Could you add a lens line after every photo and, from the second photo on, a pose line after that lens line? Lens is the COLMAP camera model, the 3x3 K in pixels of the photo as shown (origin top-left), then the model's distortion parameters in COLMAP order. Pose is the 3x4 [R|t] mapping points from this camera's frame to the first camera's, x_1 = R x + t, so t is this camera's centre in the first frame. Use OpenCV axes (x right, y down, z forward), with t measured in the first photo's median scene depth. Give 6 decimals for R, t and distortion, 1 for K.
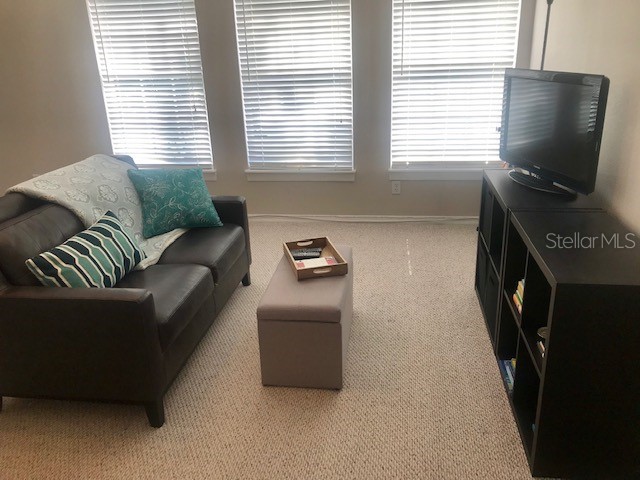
lens RADIAL K [[522.0, 0, 320.0], [0, 522.0, 240.0], [0, 0, 1]] dist [-0.010917, -0.000694]
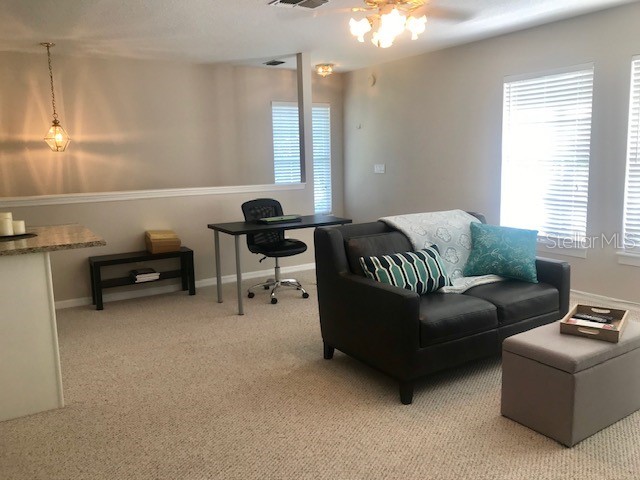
lens RADIAL K [[539.7, 0, 320.0], [0, 539.7, 240.0], [0, 0, 1]] dist [0.001697, 0.001625]
pose [[0.646320, 0.136163, -0.750820, 0.434993], [-0.270336, 0.960991, -0.058433, 0.092350], [0.713575, 0.240740, 0.657917, -0.105777]]
